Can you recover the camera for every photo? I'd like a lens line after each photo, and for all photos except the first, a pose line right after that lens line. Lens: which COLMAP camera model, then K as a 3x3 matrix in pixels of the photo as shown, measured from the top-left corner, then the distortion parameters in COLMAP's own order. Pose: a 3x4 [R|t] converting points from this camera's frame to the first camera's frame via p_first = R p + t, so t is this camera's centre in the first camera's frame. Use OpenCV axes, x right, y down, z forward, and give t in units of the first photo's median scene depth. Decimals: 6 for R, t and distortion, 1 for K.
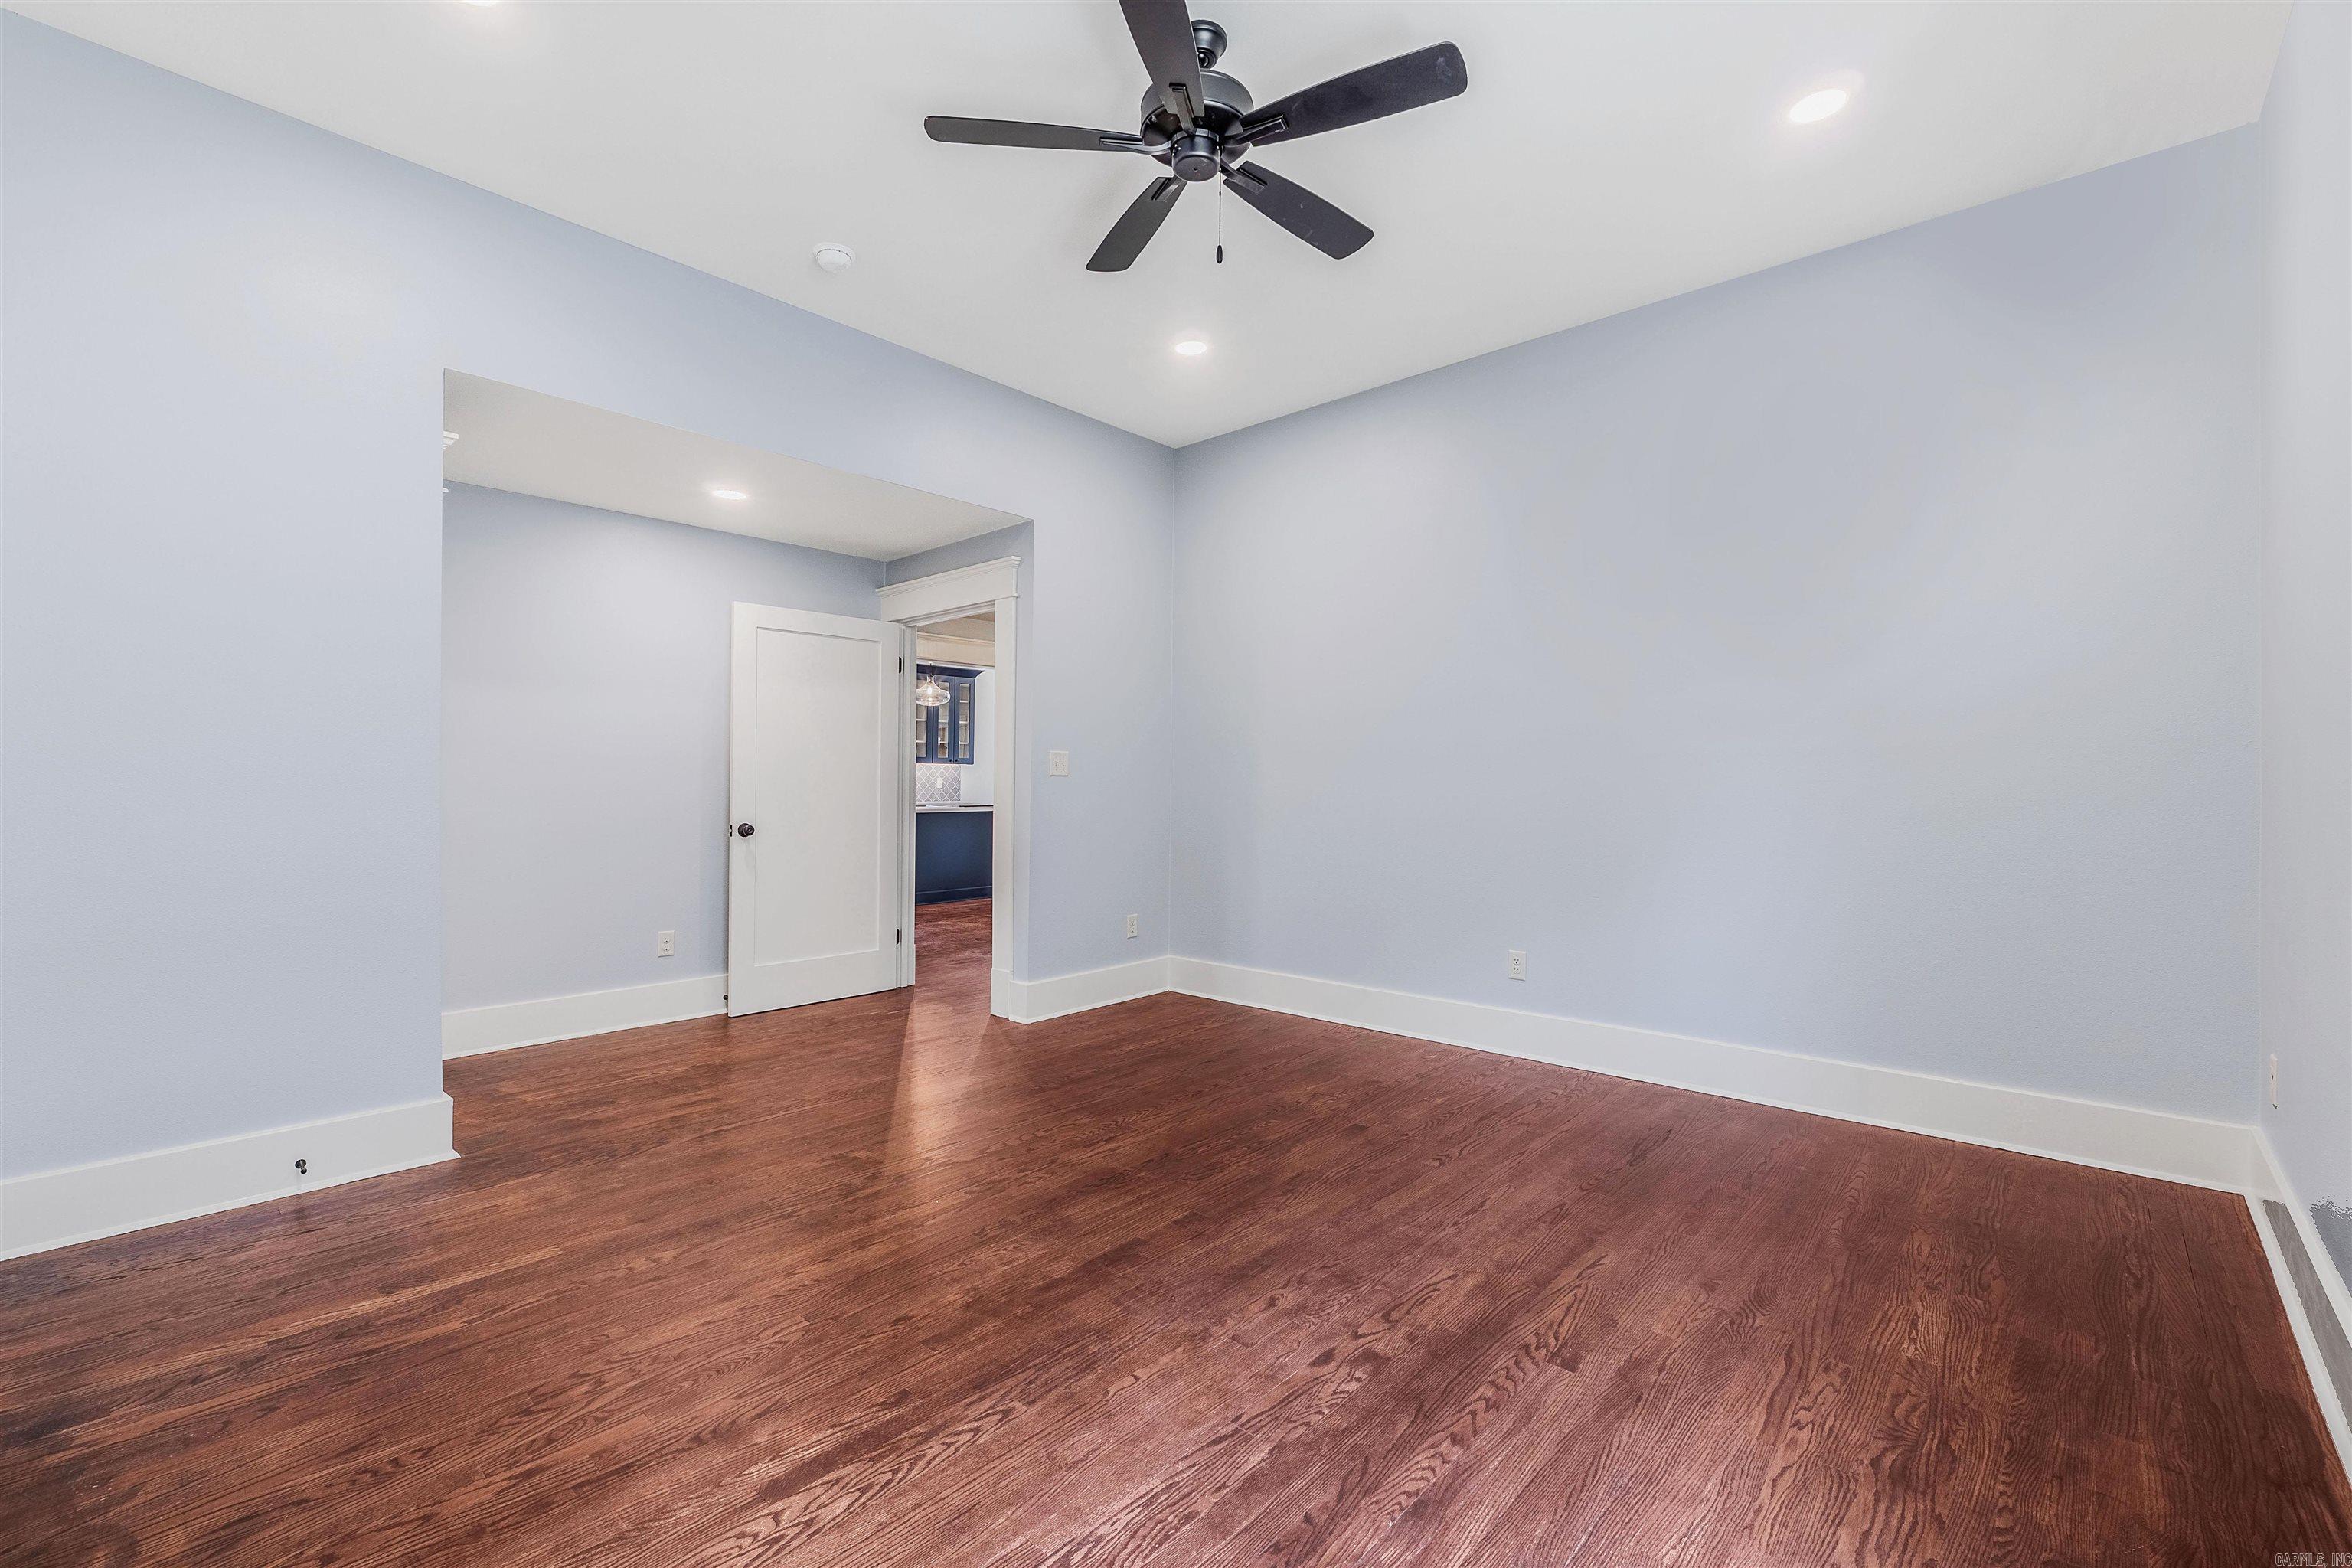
lens RADIAL K [[1004.1, 0, 1188.6], [0, 1004.1, 777.7], [0, 0, 1]] dist [-0.006768, 0.000044]
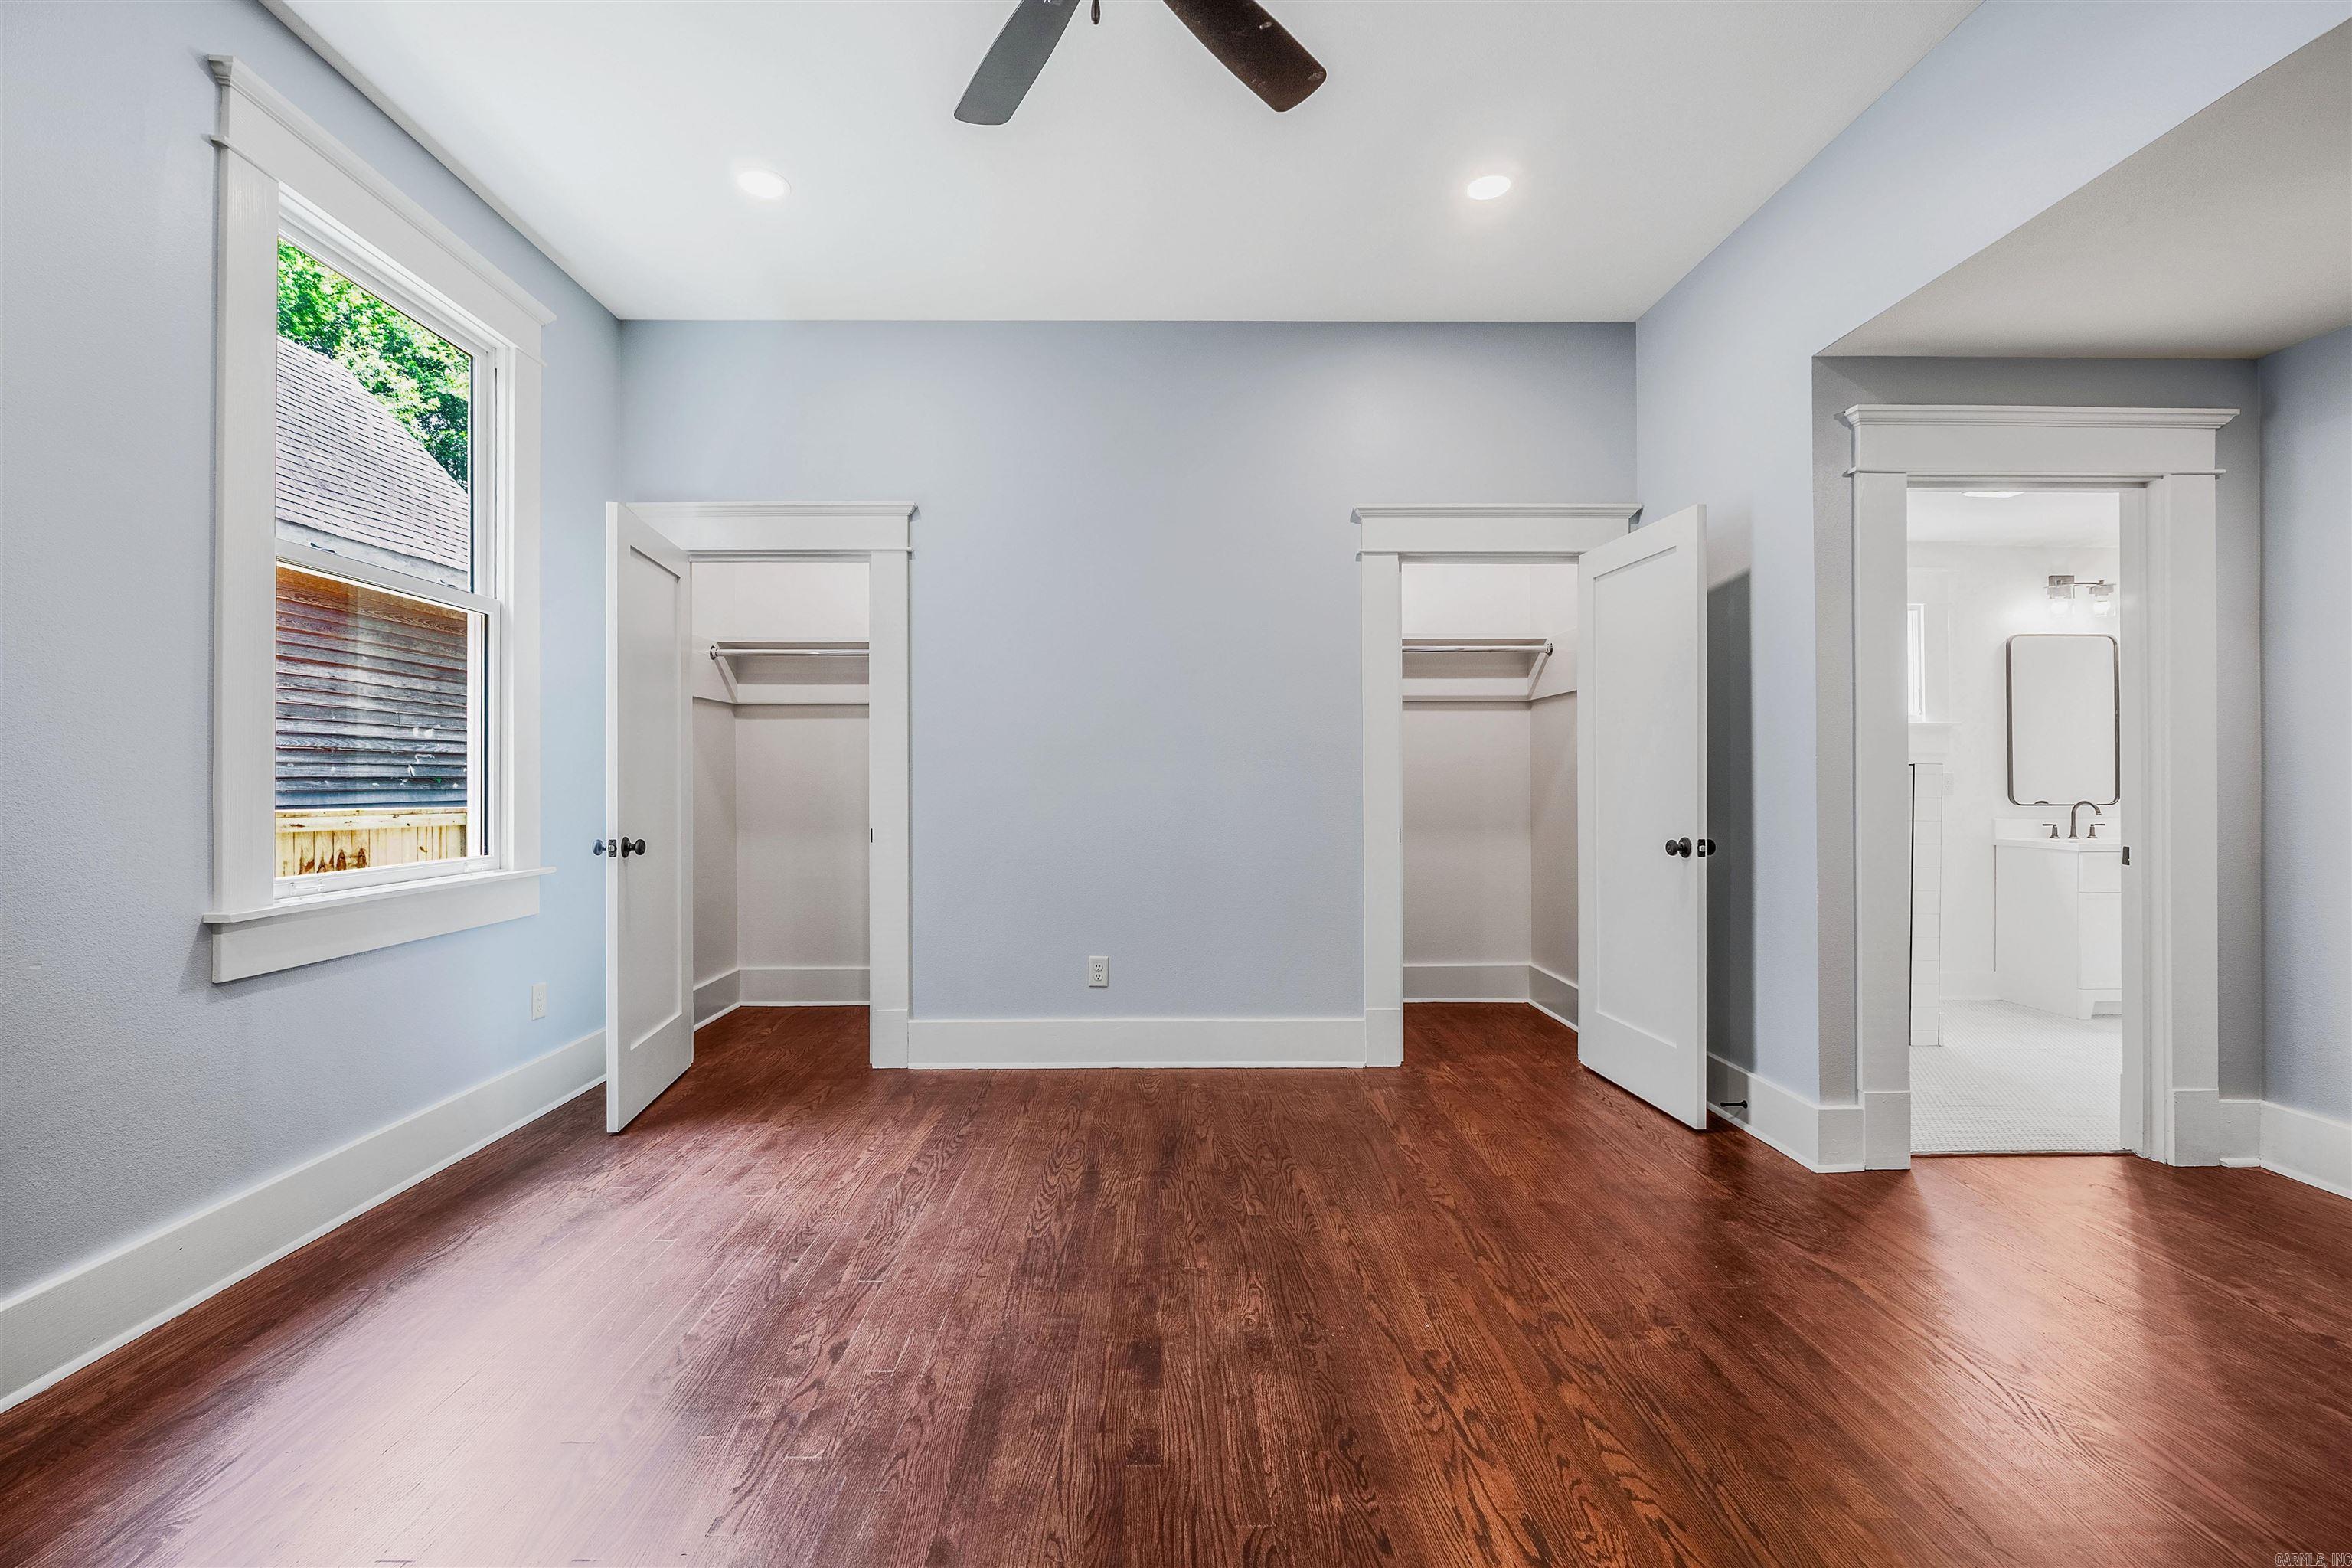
lens RADIAL K [[1004.1, 0, 1159.4], [0, 1004.1, 781.0], [0, 0, 1]] dist [-0.006768, 0.000044]
pose [[-0.746077, -0.000395, -0.665860, 0.492952], [0.001904, 0.999994, -0.002726, 0.009384], [0.665857, -0.003302, -0.746072, 1.717776]]
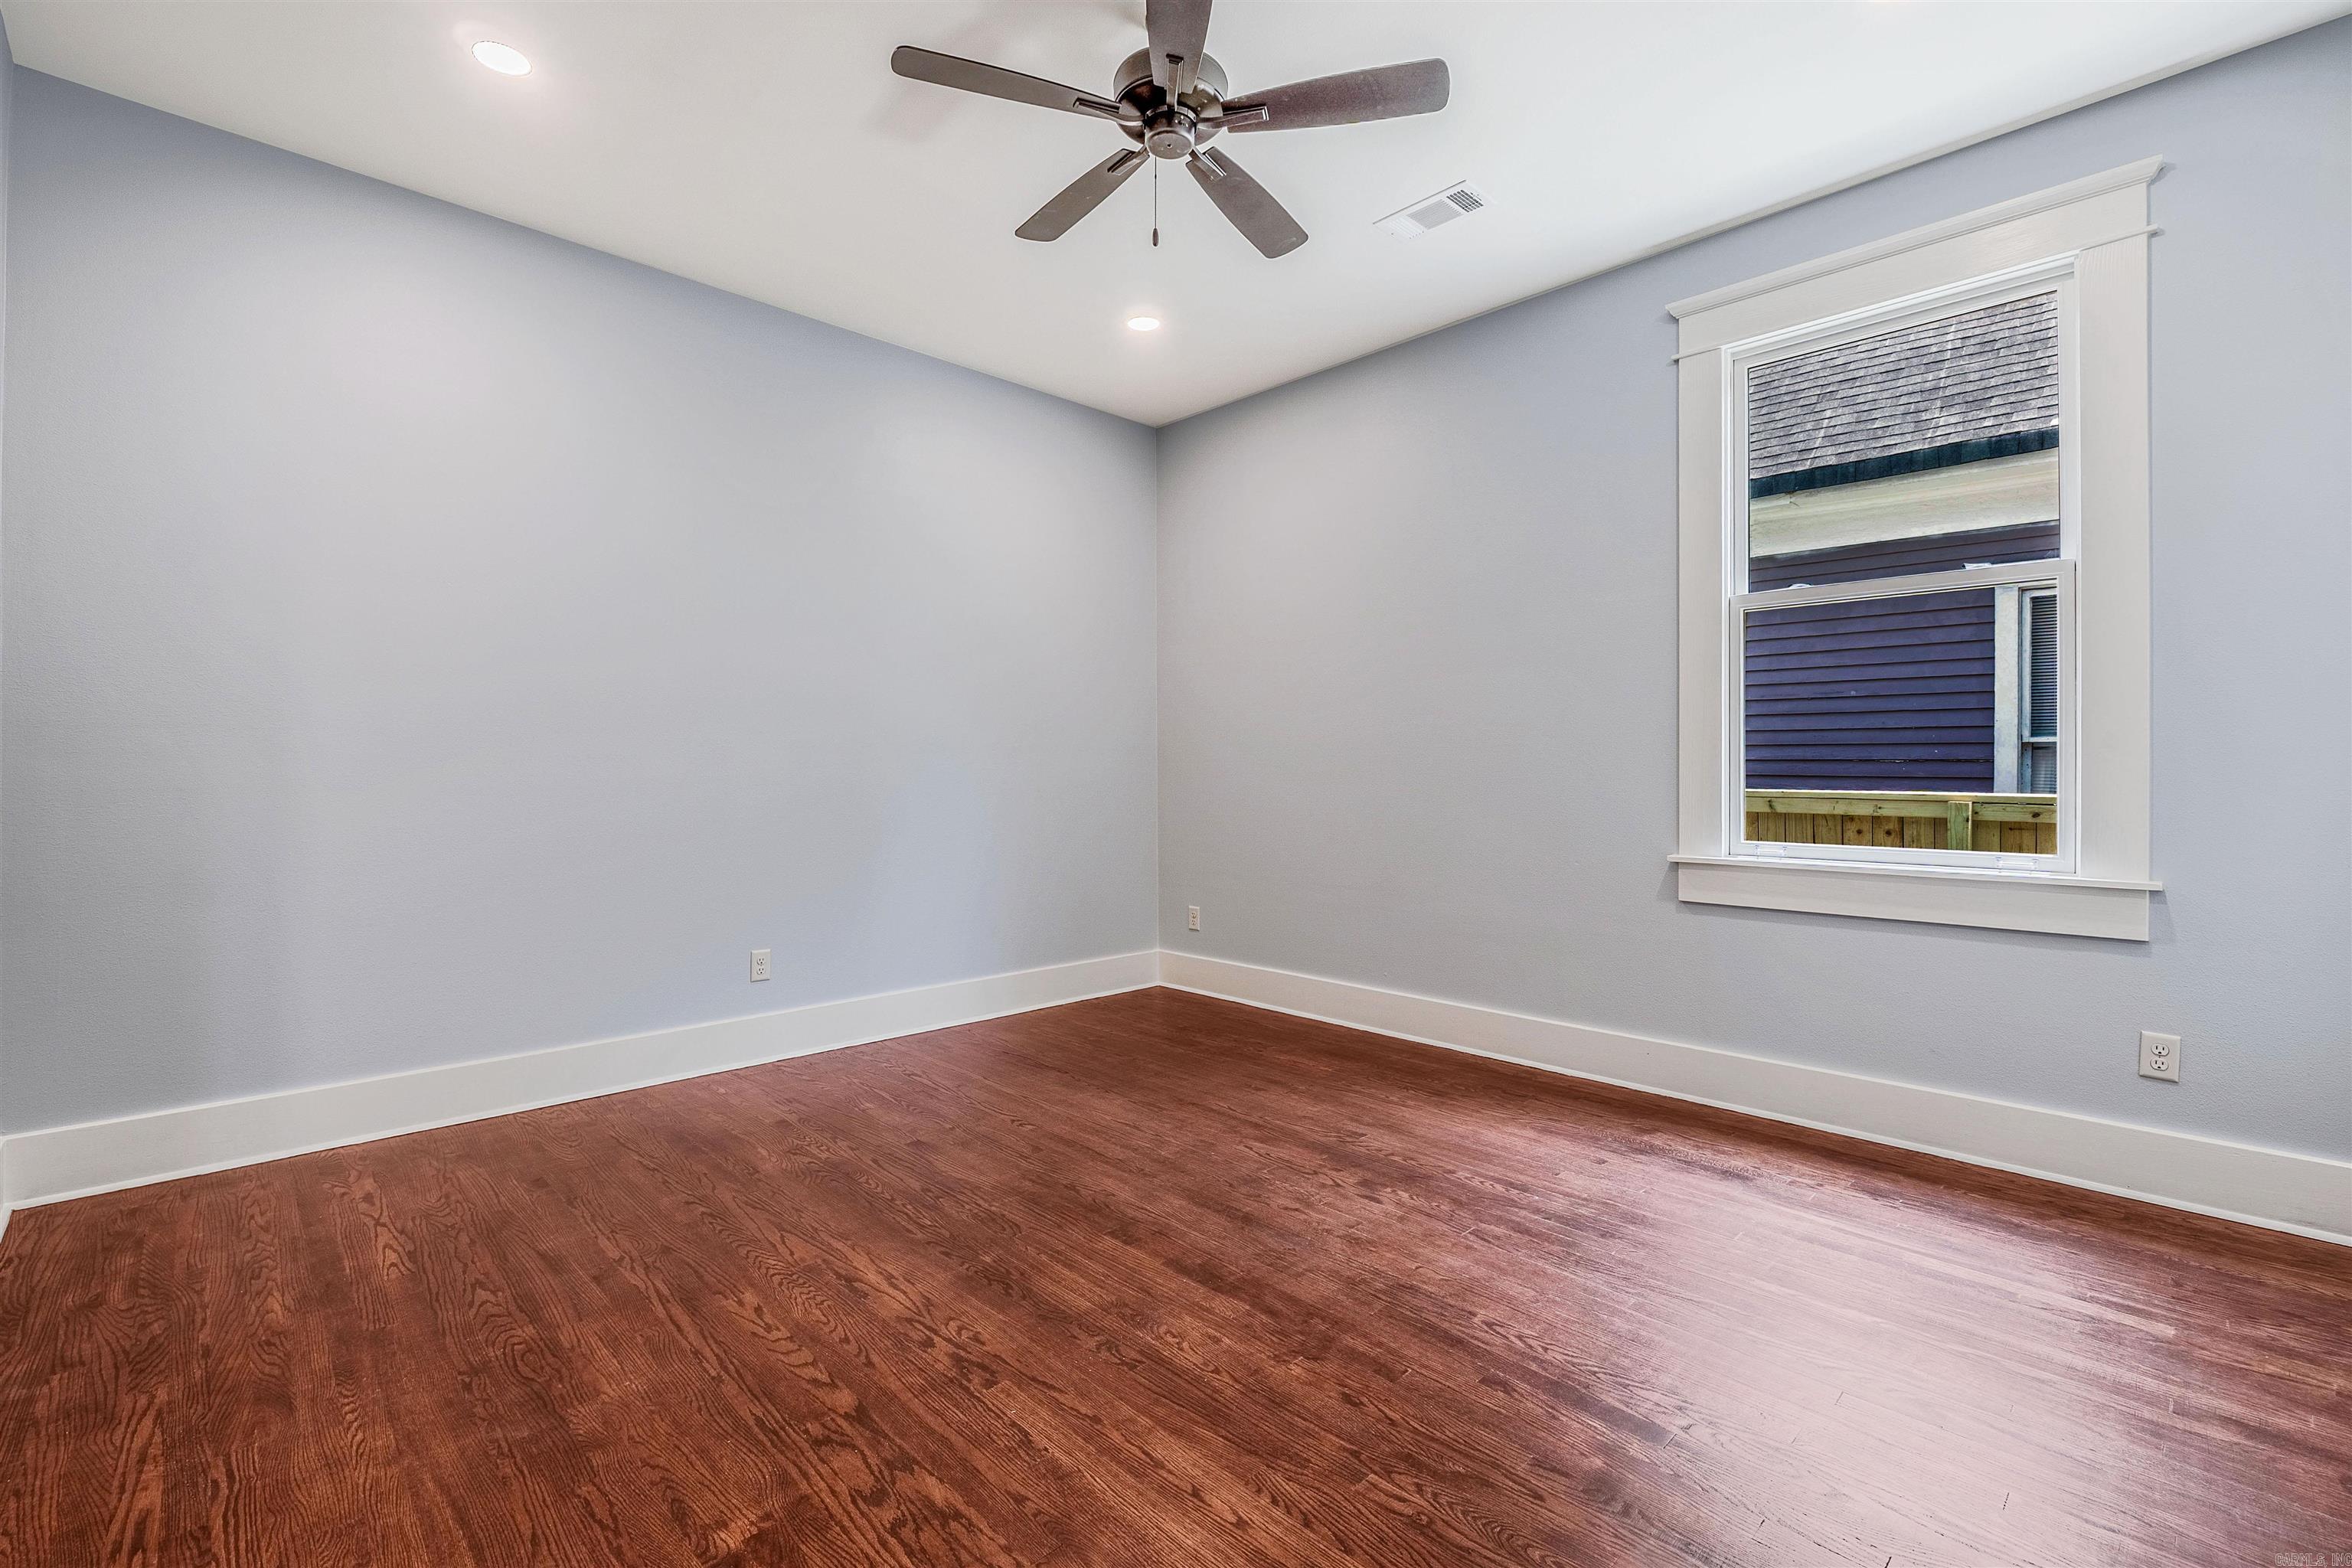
lens RADIAL K [[1004.1, 0, 1177.8], [0, 1004.1, 771.7], [0, 0, 1]] dist [-0.006768, 0.000044]
pose [[0.076648, -0.001811, 0.997057, -1.067010], [-0.003676, 0.999991, 0.002099, 0.005196], [-0.997051, -0.003826, 0.076641, 1.010102]]
